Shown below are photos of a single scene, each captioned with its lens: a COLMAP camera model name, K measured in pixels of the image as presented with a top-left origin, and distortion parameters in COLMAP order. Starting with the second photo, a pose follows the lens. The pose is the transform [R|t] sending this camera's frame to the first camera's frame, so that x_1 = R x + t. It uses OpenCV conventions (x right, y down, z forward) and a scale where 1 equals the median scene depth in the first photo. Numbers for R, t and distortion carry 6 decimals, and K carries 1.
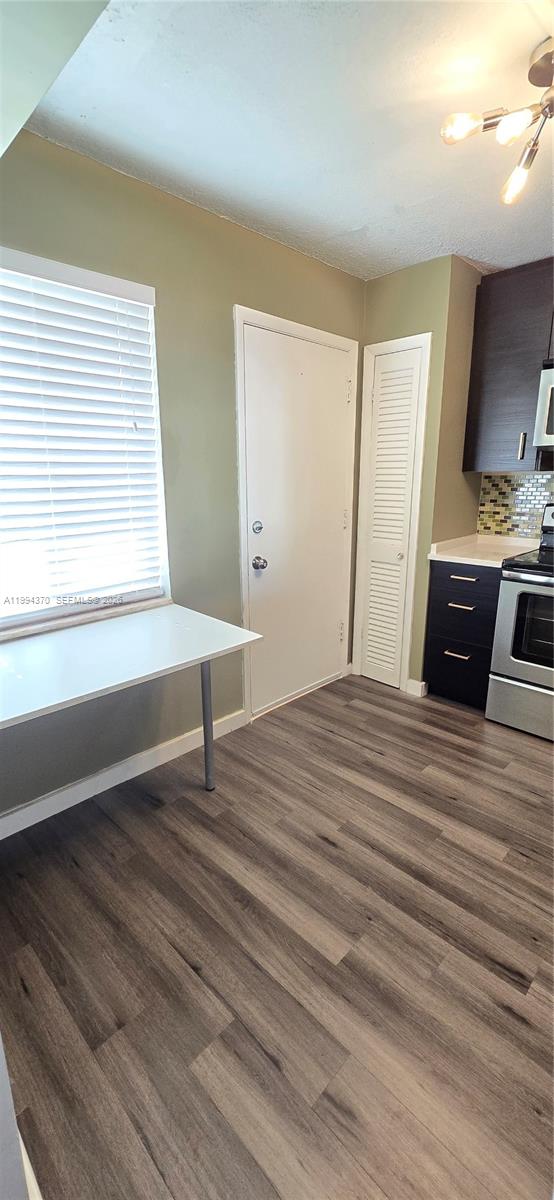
lens RADIAL K [[488.6, 0, 274.5], [0, 488.6, 601.8], [0, 0, 1]] dist [-0.004495, 0.002617]
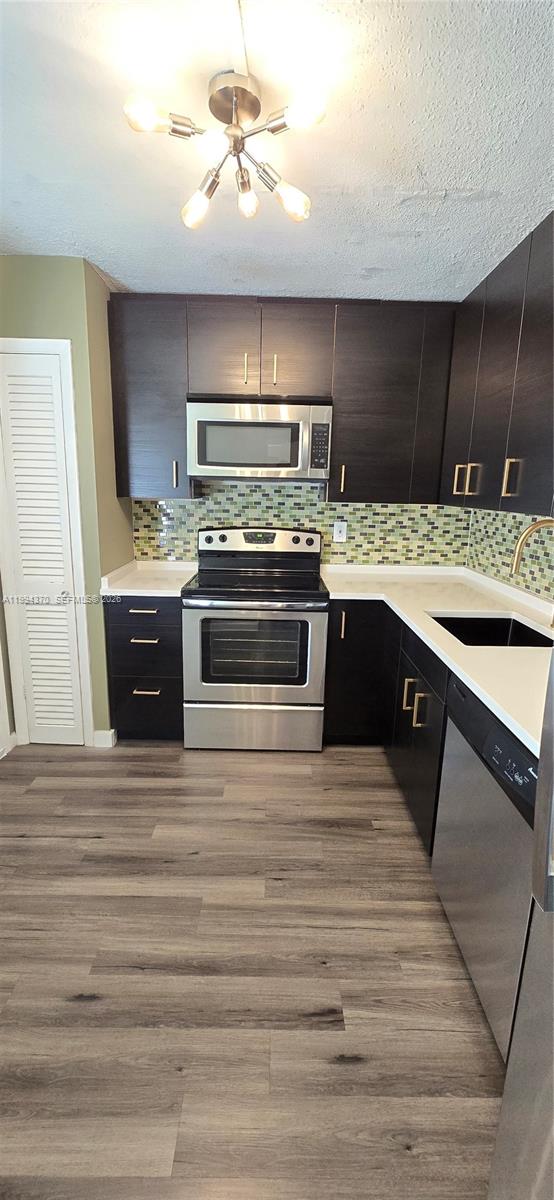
lens RADIAL K [[488.6, 0, 277.4], [0, 488.6, 601.3], [0, 0, 1]] dist [-0.004495, 0.002617]
pose [[0.705450, -0.134694, 0.695843, -0.111687], [0.151191, 0.987777, 0.037925, -0.087144], [-0.692446, 0.078451, 0.717192, 0.198290]]
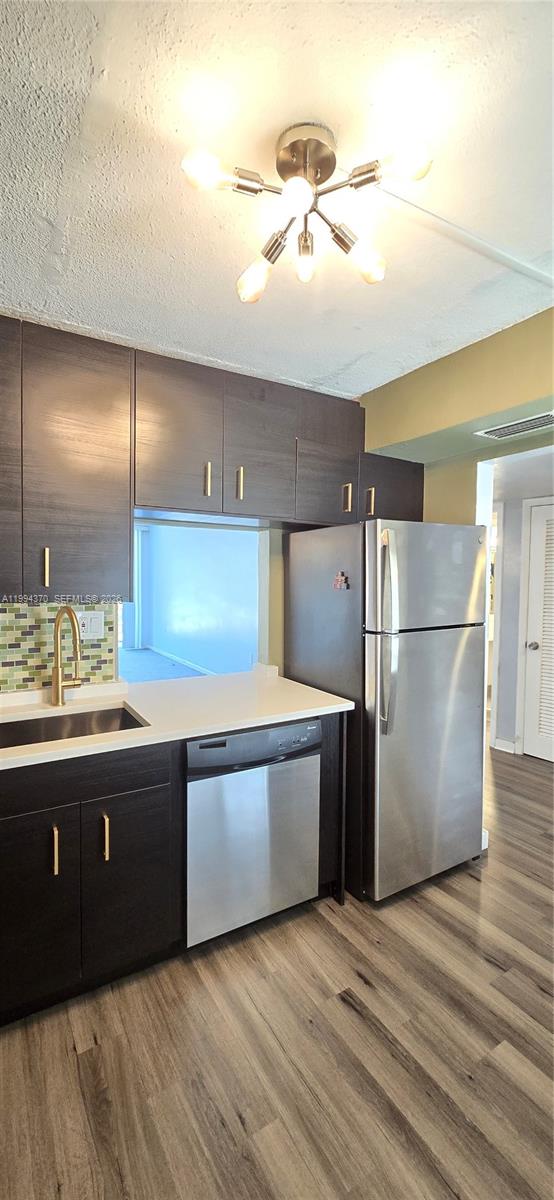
lens RADIAL K [[488.6, 0, 275.0], [0, 488.6, 598.2], [0, 0, 1]] dist [-0.004495, 0.002617]
pose [[-0.970940, -0.012125, 0.239014, 0.267158], [0.058416, 0.956499, 0.285827, -0.398436], [-0.232082, 0.291484, -0.927995, 1.300997]]
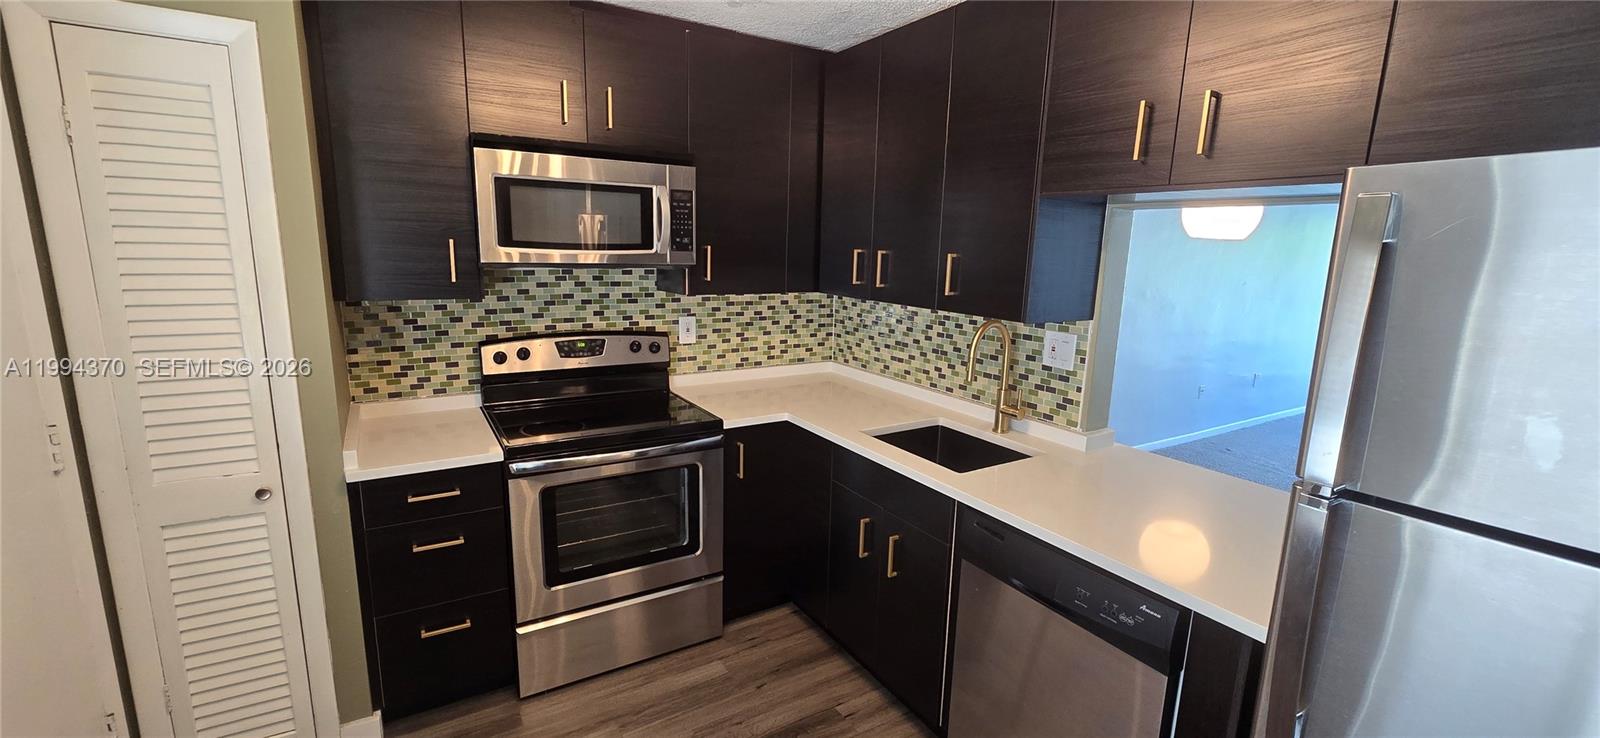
lens RADIAL K [[651.5, 0, 803.4], [0, 651.5, 374.8], [0, 0, 1]] dist [-0.004495, 0.002617]
pose [[0.226933, -0.177458, 0.957606, -0.270835], [0.217639, 0.967634, 0.127741, -0.251404], [-0.949281, 0.179424, 0.258210, 0.529747]]
